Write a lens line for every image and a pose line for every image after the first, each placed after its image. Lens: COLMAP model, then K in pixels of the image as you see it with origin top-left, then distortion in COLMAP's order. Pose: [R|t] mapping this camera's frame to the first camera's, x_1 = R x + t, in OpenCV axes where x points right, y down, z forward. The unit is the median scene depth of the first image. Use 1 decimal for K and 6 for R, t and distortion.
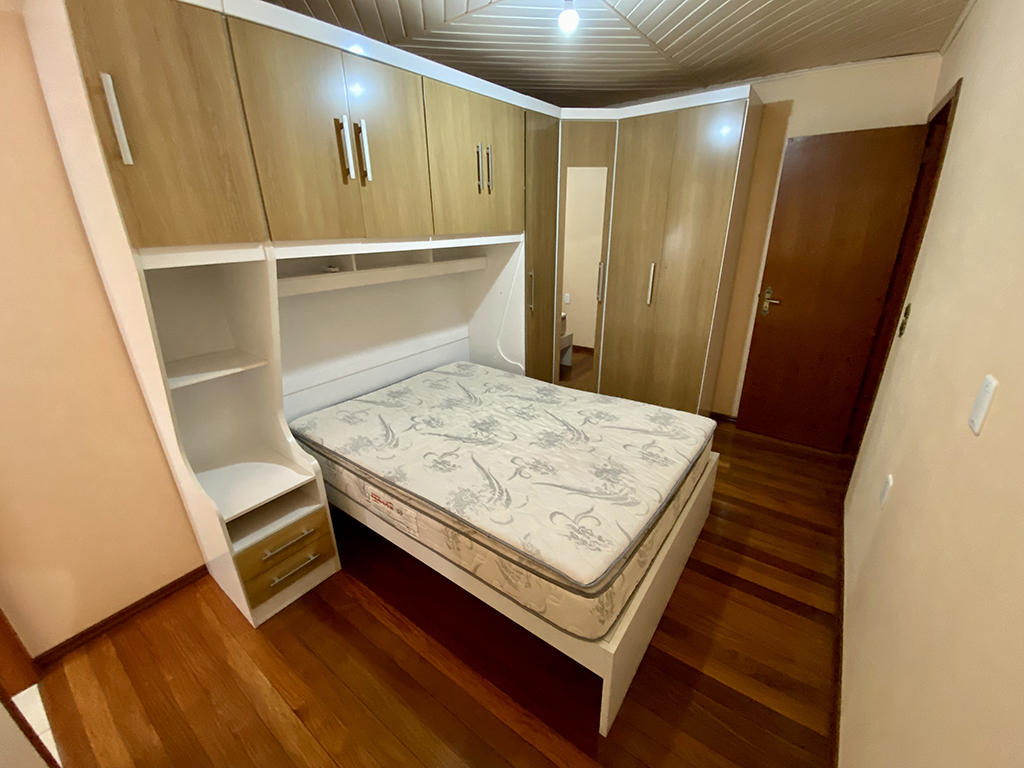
lens RADIAL K [[418.8, 0, 509.2], [0, 418.8, 382.7], [0, 0, 1]] dist [-0.015104, -0.000741]
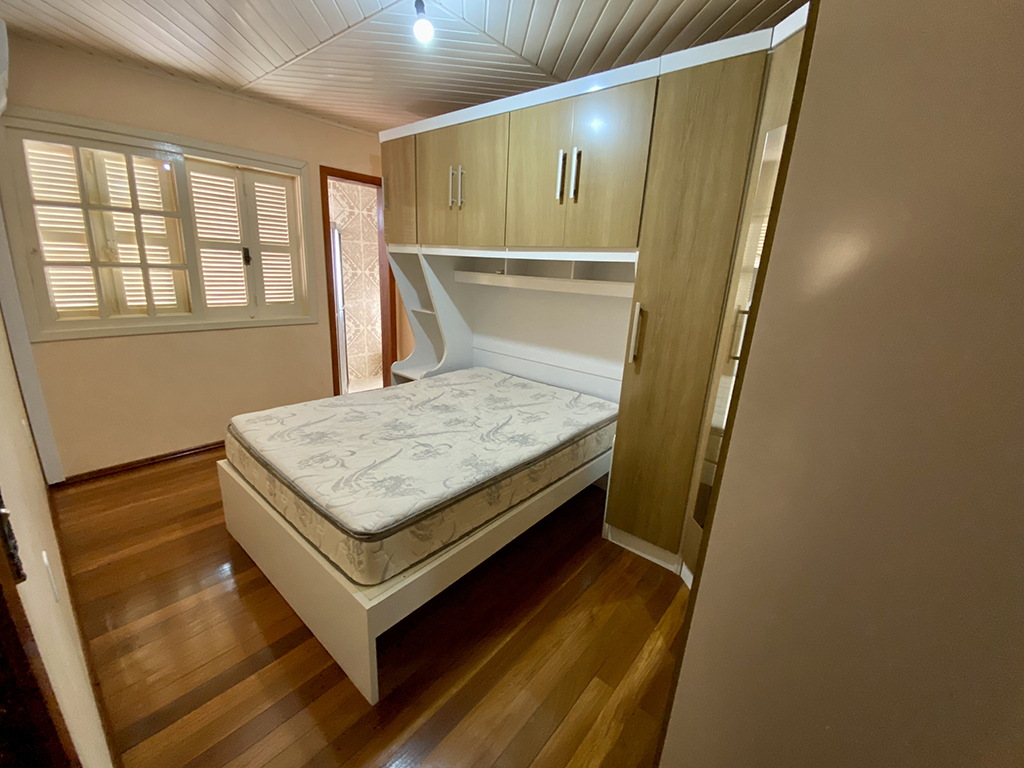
lens RADIAL K [[418.8, 0, 509.2], [0, 418.8, 382.7], [0, 0, 1]] dist [-0.015104, -0.000741]
pose [[-0.058285, 0.297477, -0.952948, 1.005881], [-0.395798, 0.869455, 0.295622, -0.369045], [0.916486, 0.394405, 0.067064, 1.076354]]
